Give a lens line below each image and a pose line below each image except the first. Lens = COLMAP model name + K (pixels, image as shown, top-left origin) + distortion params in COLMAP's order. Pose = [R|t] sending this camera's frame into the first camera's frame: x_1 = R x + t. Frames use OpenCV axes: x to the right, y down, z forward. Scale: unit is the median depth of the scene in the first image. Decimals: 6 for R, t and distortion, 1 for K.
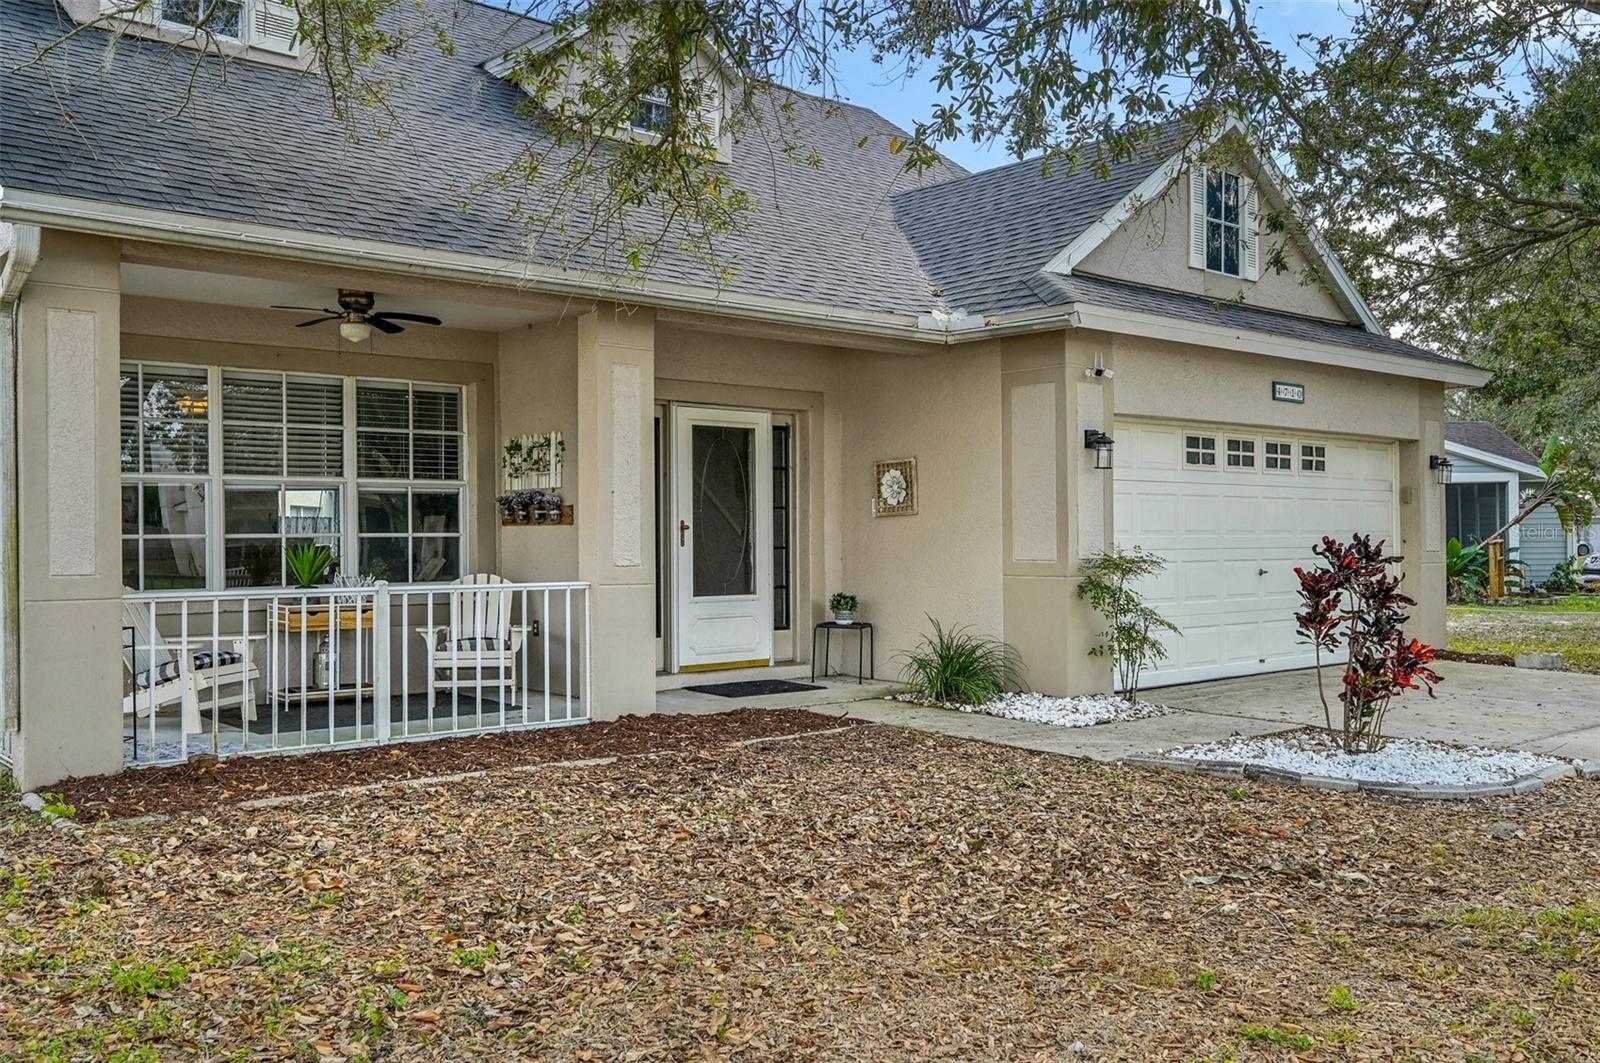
lens RADIAL K [[1403.2, 0, 797.3], [0, 1403.2, 526.0], [0, 0, 1]] dist [-0.004075, 0.002064]
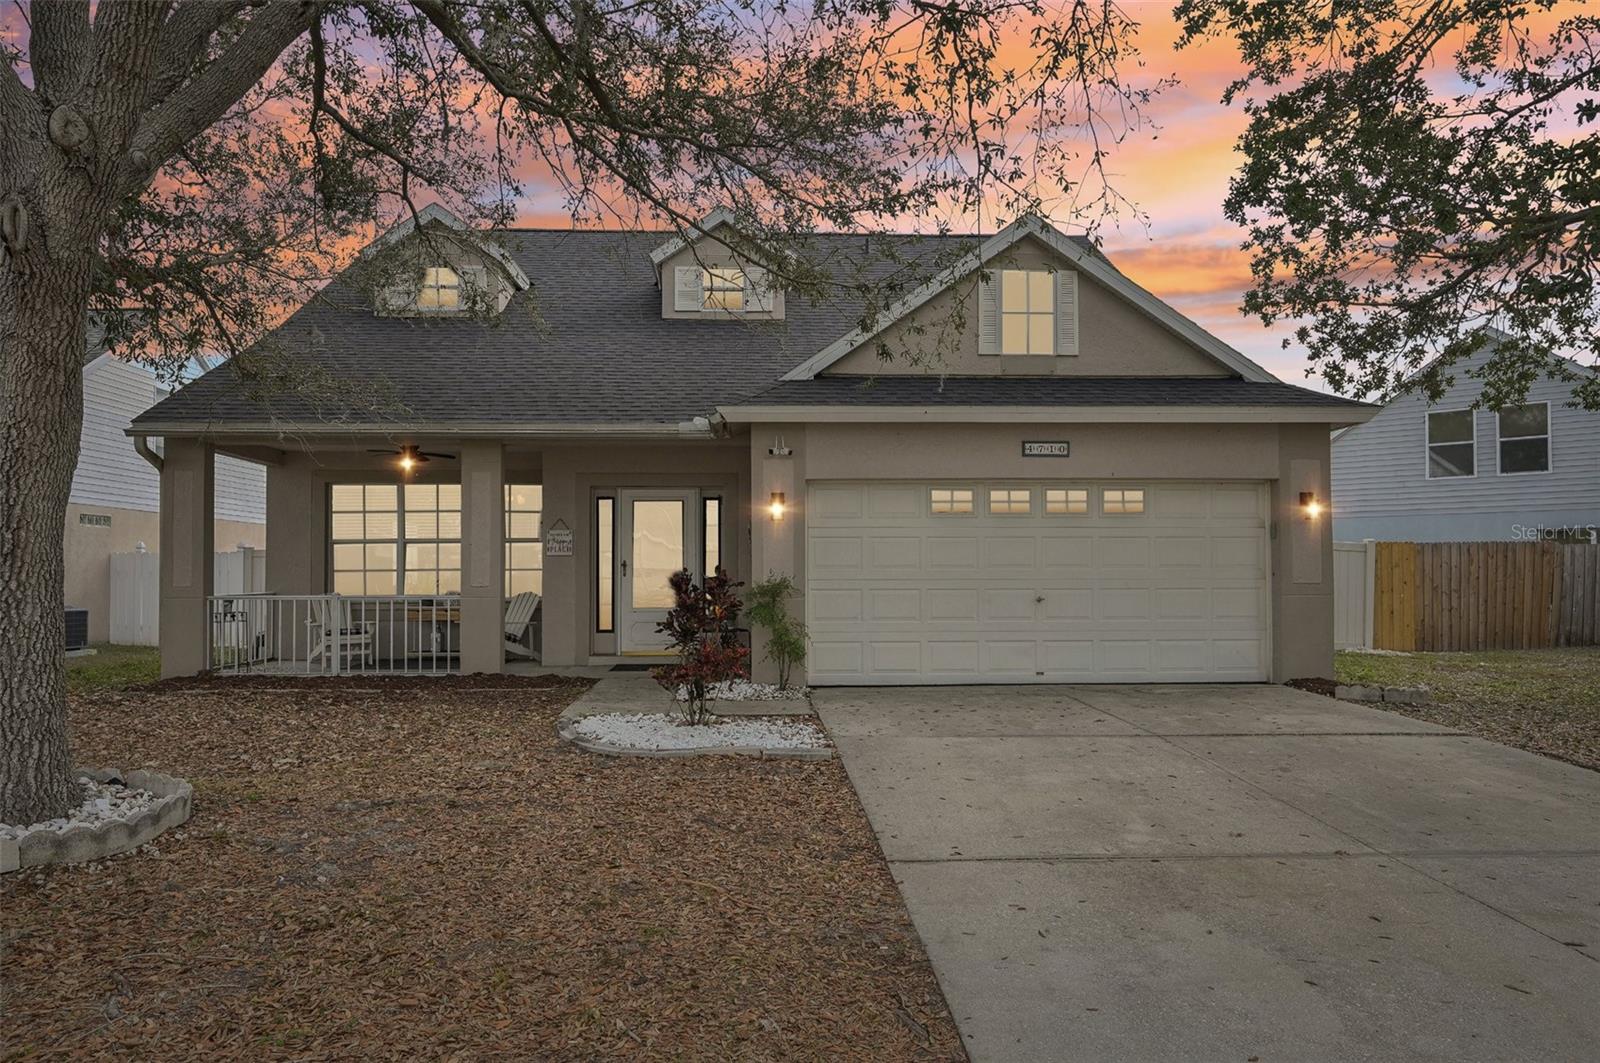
lens RADIAL K [[1037.8, 0, 799.0], [0, 1037.8, 546.6], [0, 0, 1]] dist [-0.005603, -0.000054]
pose [[0.781402, -0.014070, -0.623869, 0.763615], [0.006057, 0.999870, -0.014964, -0.000360], [0.623998, 0.007915, 0.781386, 0.187890]]
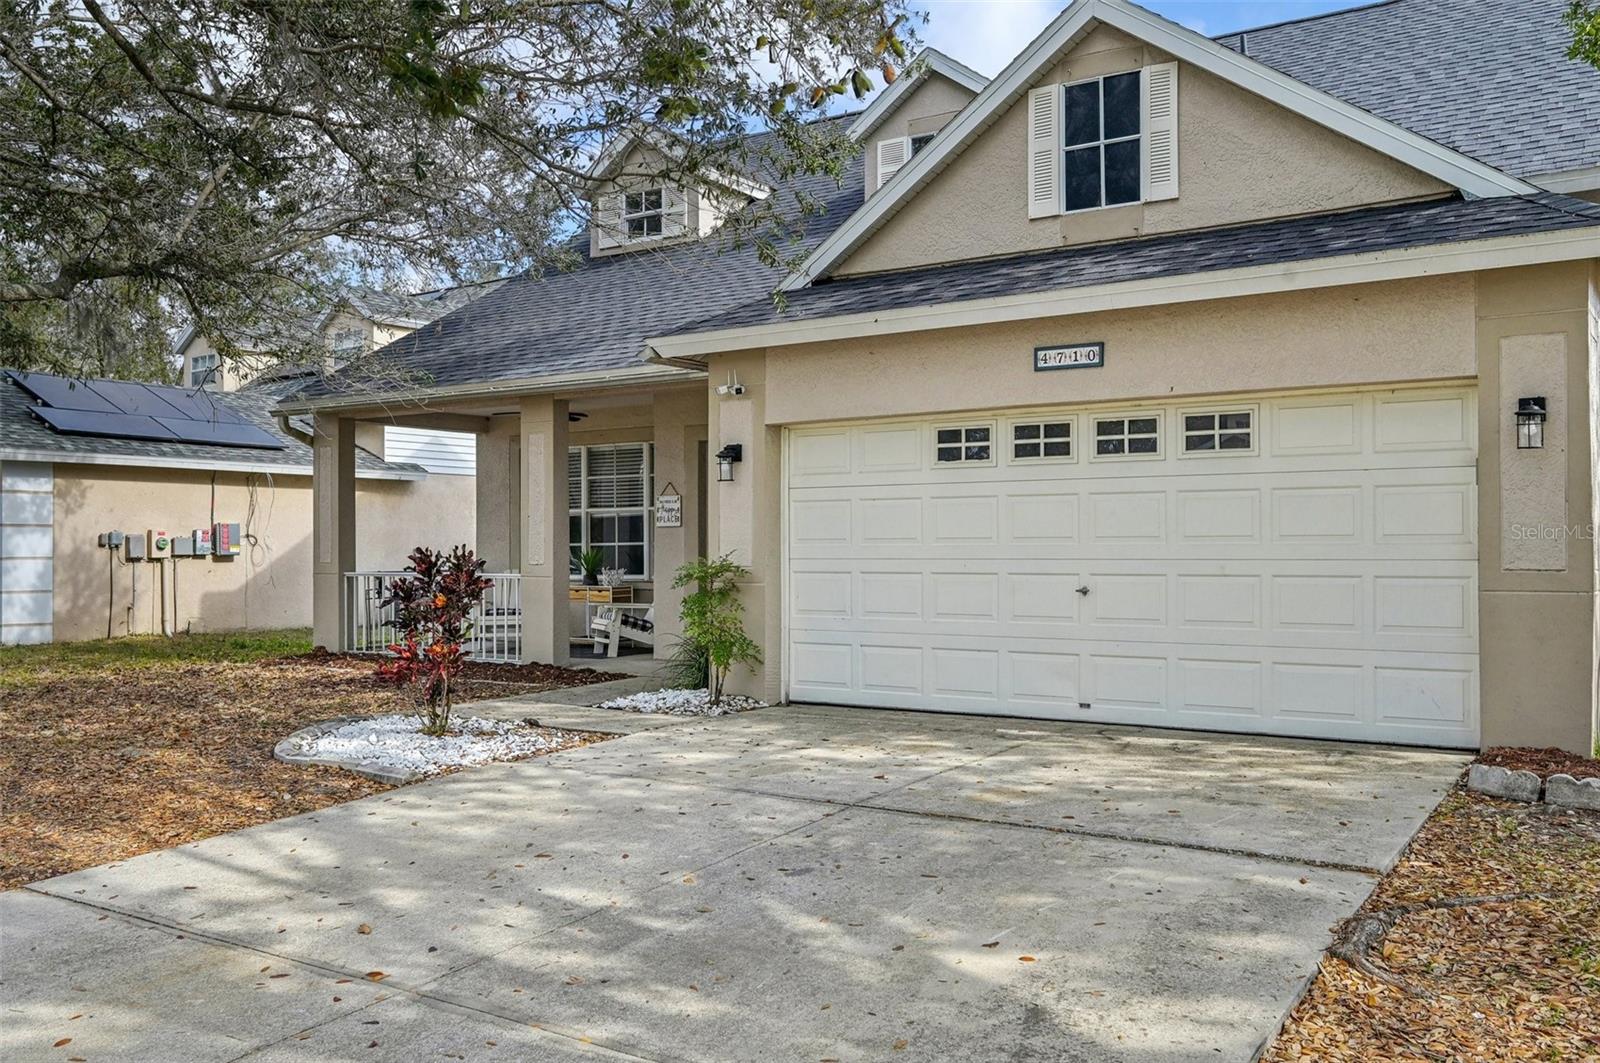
lens RADIAL K [[1403.2, 0, 803.8], [0, 1403.2, 535.0], [0, 0, 1]] dist [-0.004075, 0.002064]
pose [[0.253614, -0.006763, -0.967282, 1.095066], [0.008164, 0.999955, -0.004850, 0.004941], [0.967271, -0.006667, 0.253658, 0.690724]]
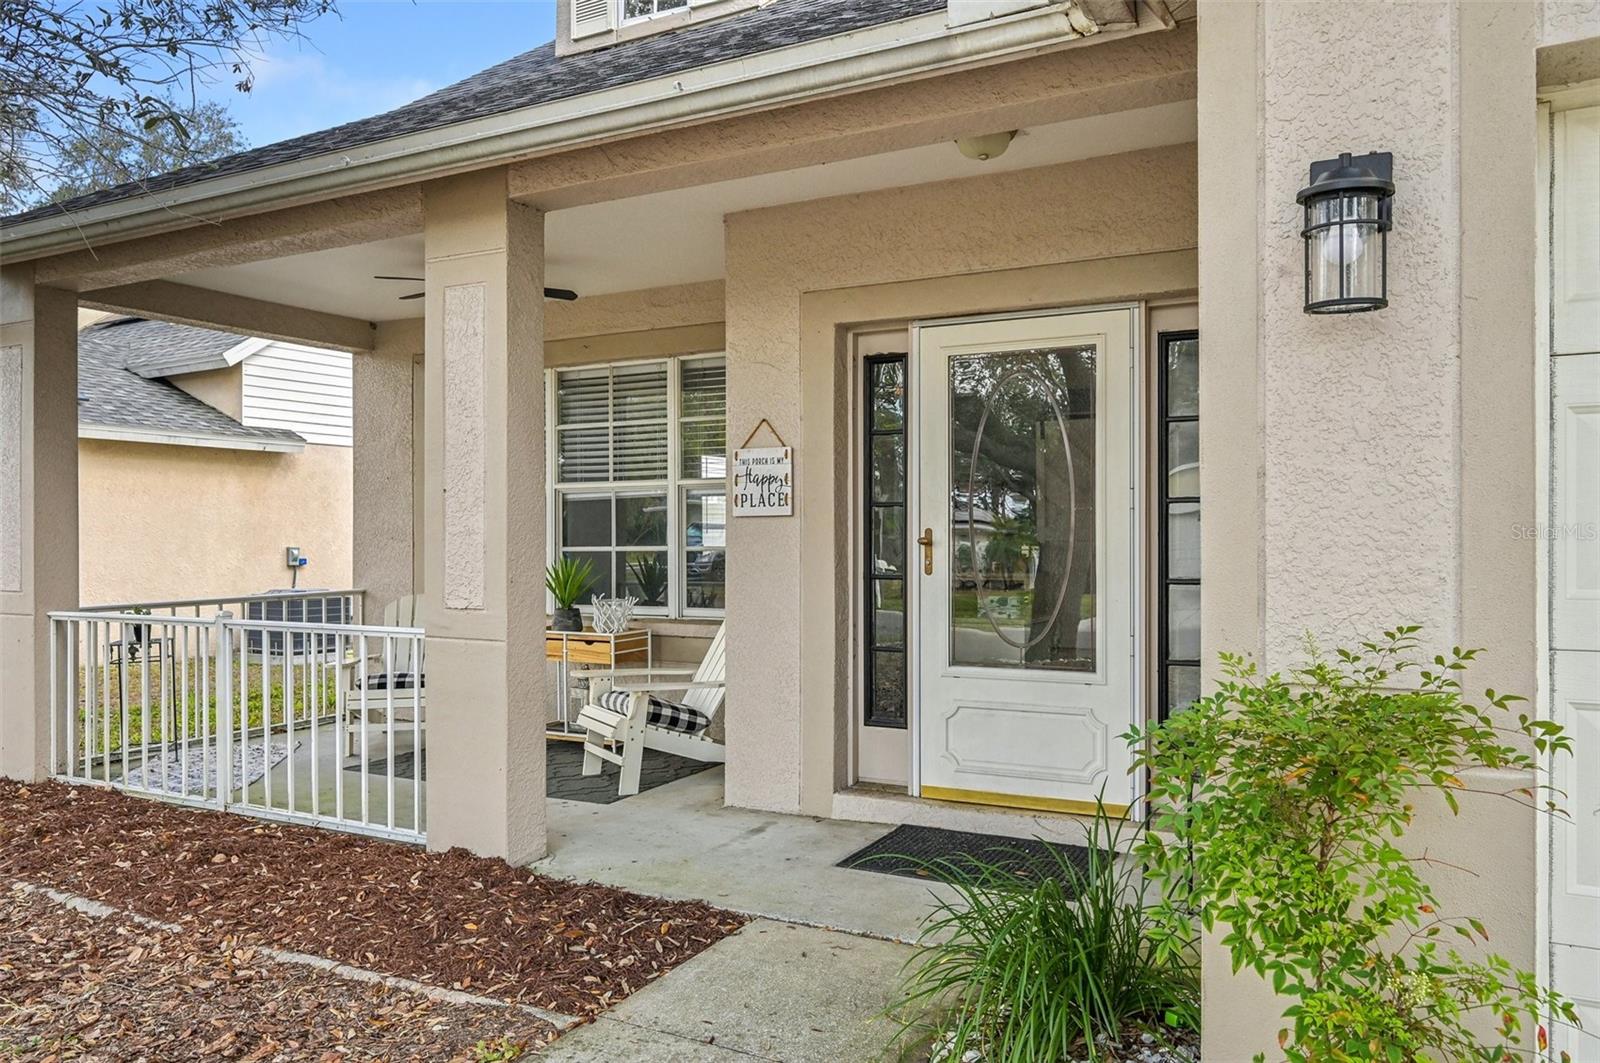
lens RADIAL K [[1169.3, 0, 810.2], [0, 1169.3, 535.1], [0, 0, 1]] dist [-0.029200, 0.001171]
pose [[0.355318, 0.002080, -0.934743, 0.319334], [0.006689, 0.999966, 0.004768, -0.003928], [0.934722, -0.007947, 0.355292, 0.740765]]
